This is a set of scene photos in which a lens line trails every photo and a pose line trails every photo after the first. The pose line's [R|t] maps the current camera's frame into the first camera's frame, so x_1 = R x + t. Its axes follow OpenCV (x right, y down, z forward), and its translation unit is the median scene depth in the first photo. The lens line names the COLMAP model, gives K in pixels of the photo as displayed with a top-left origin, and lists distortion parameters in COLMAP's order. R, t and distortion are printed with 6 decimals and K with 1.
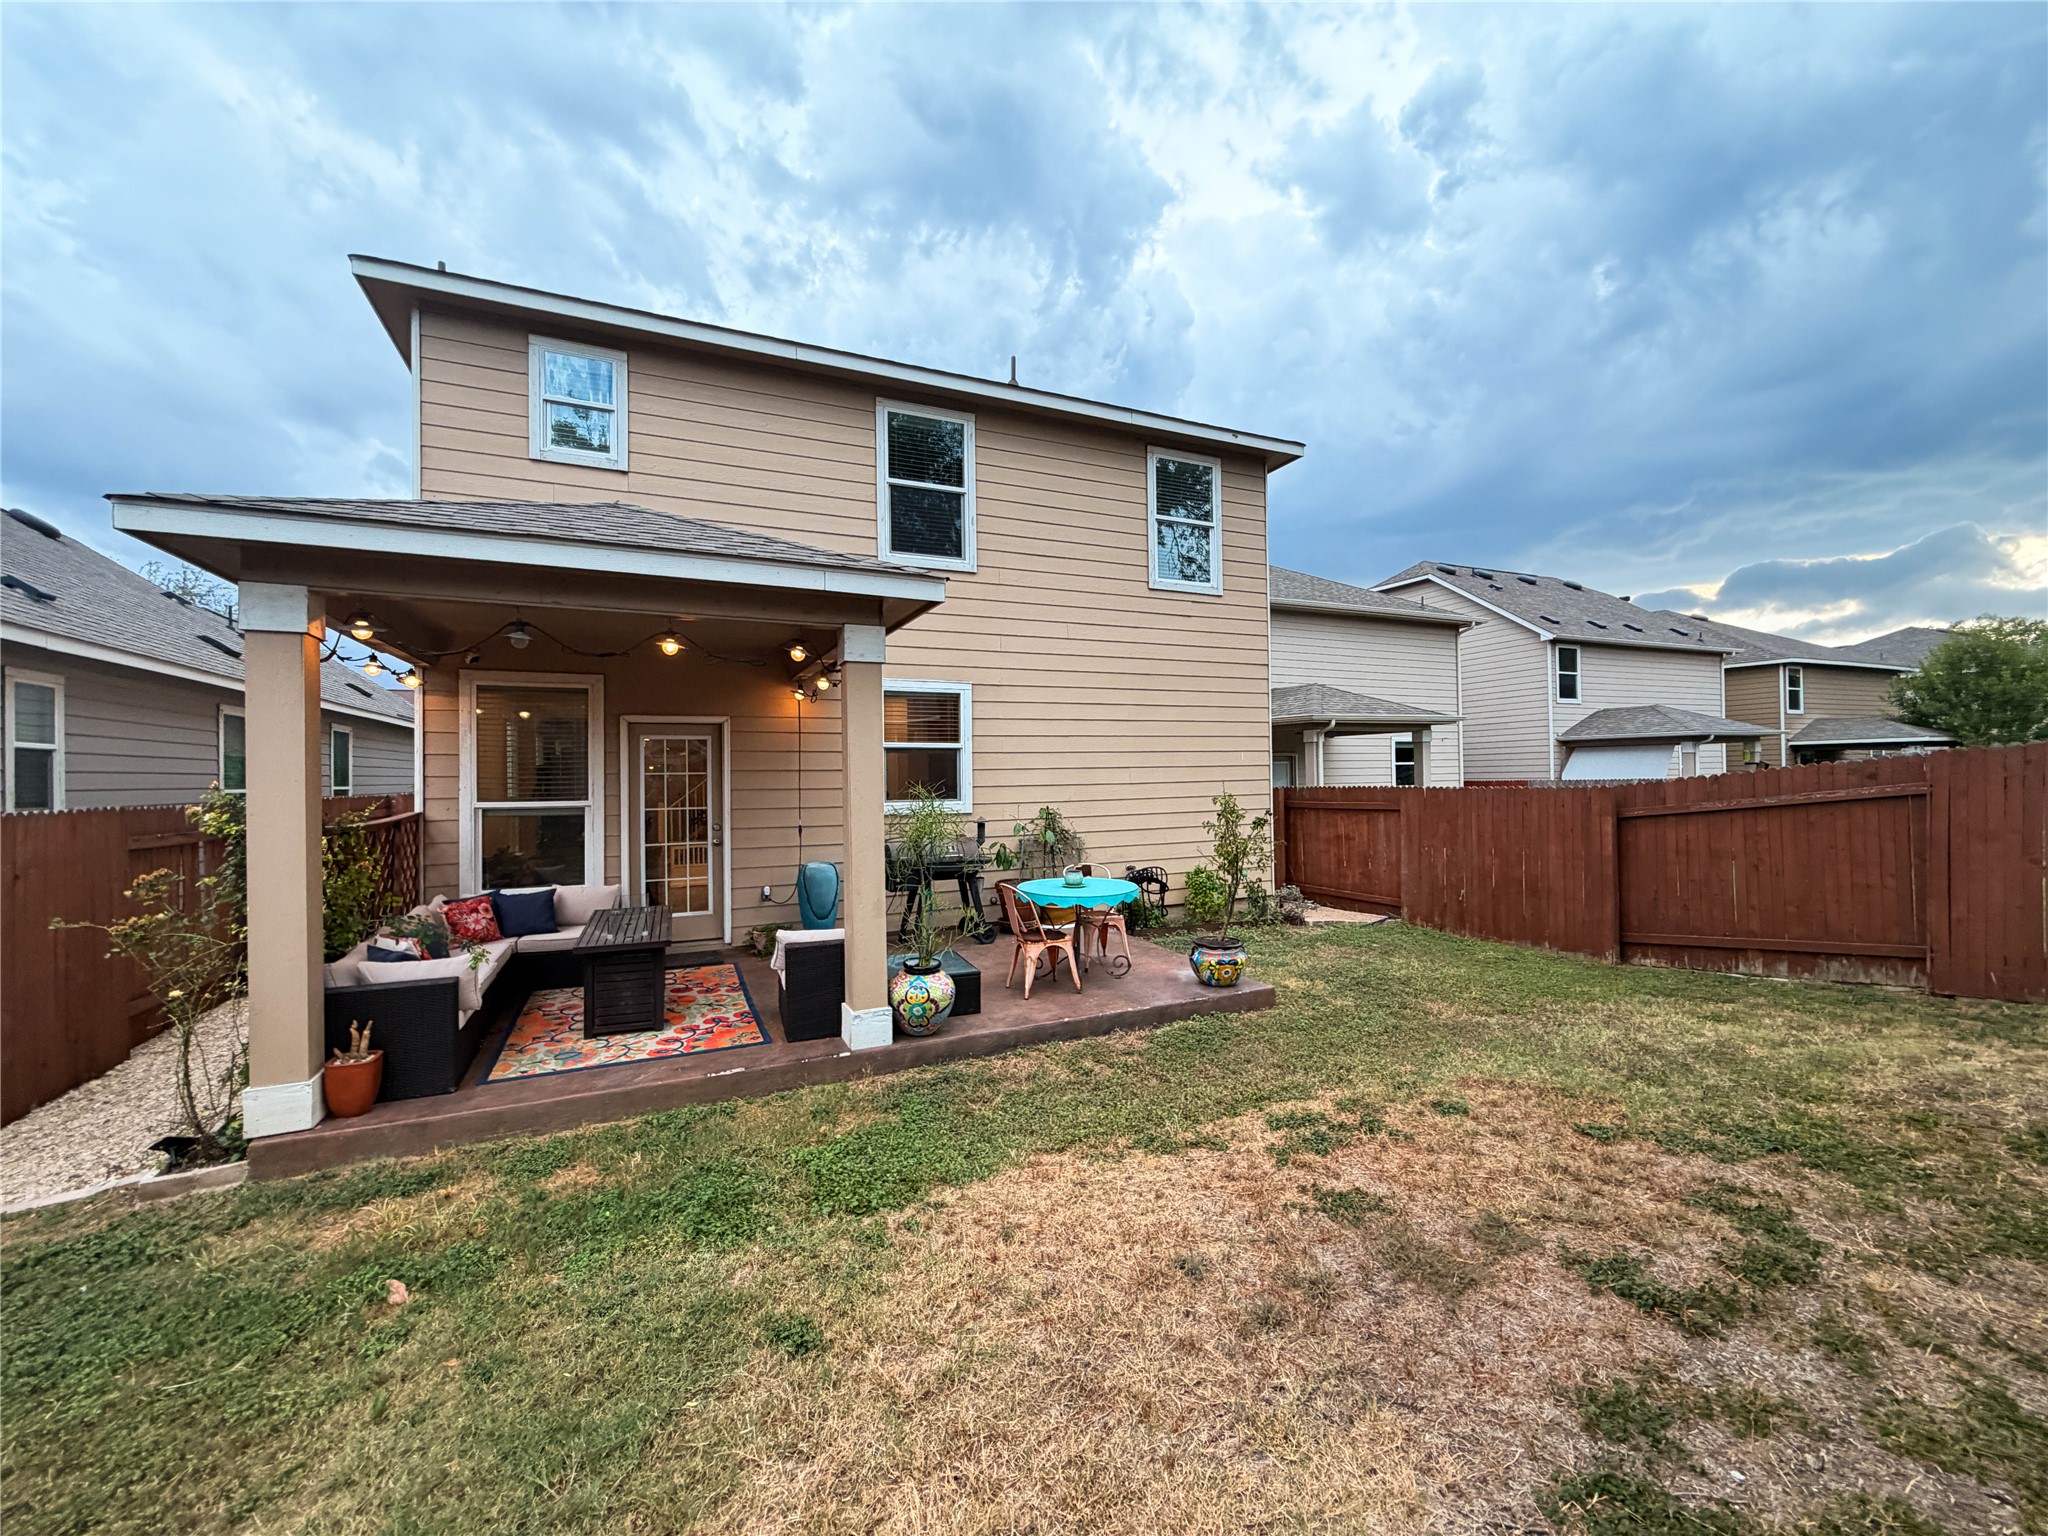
lens RADIAL K [[821.1, 0, 1016.6], [0, 821.1, 760.7], [0, 0, 1]] dist [0.000159, 0.000241]
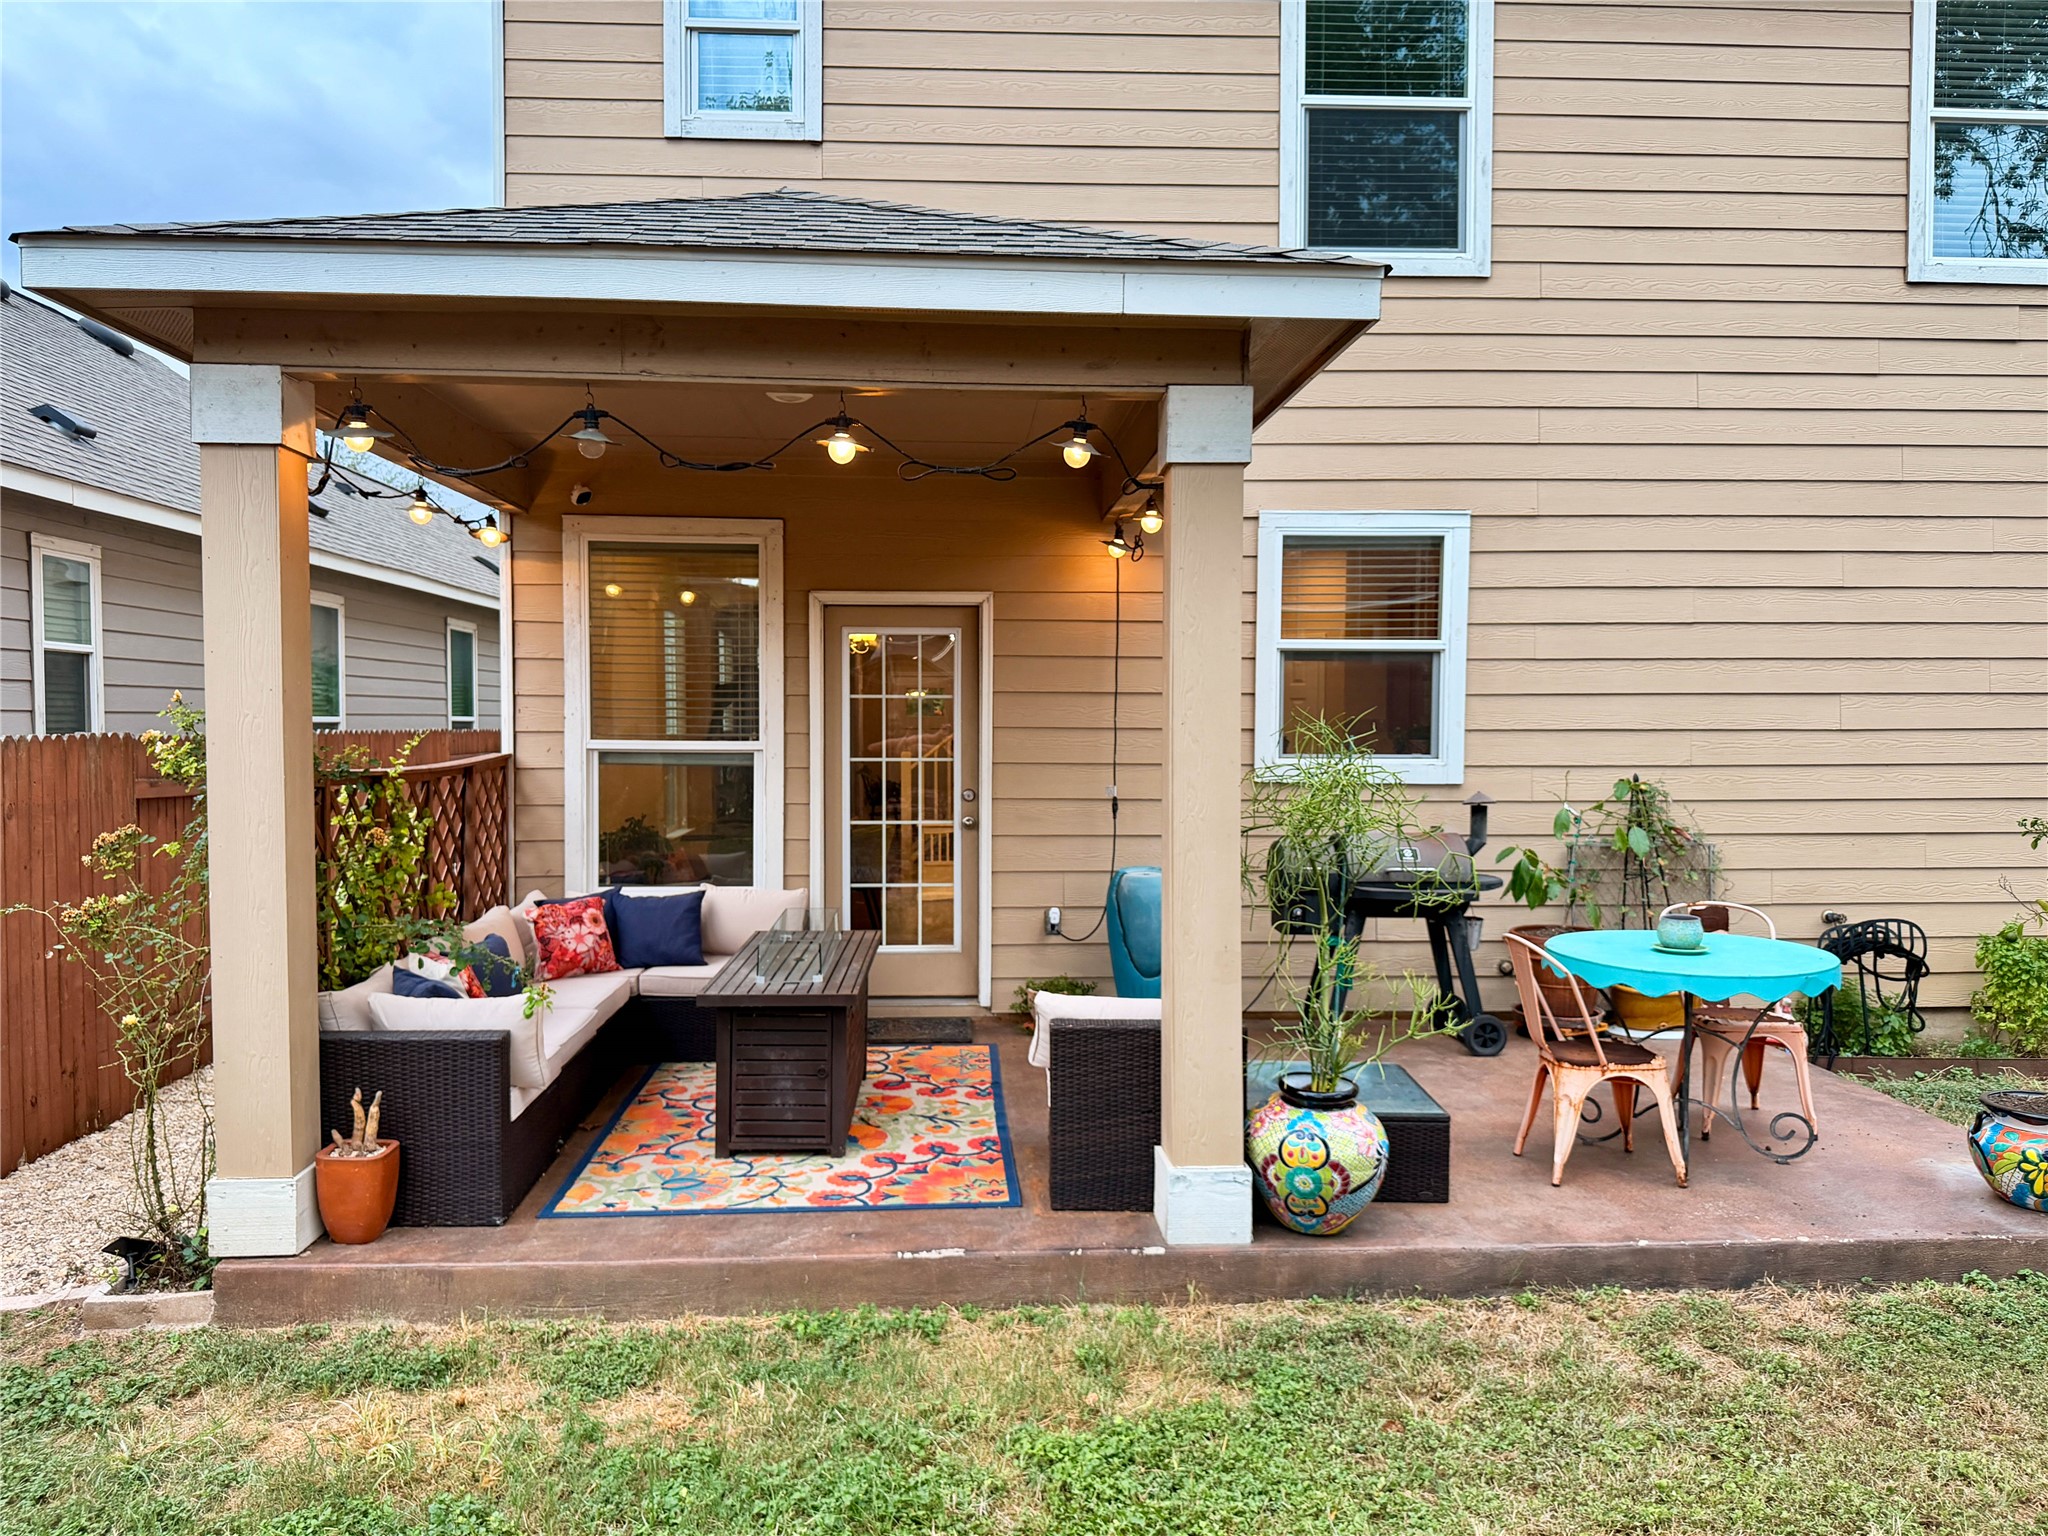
lens RADIAL K [[1517.9, 0, 1008.7], [0, 1517.9, 775.5], [0, 0, 1]] dist [0.047712, -0.061370]
pose [[0.931428, 0.028508, -0.362807, 0.035579], [-0.007881, 0.998273, 0.058208, 0.013154], [0.363840, -0.051357, 0.930045, 0.108379]]
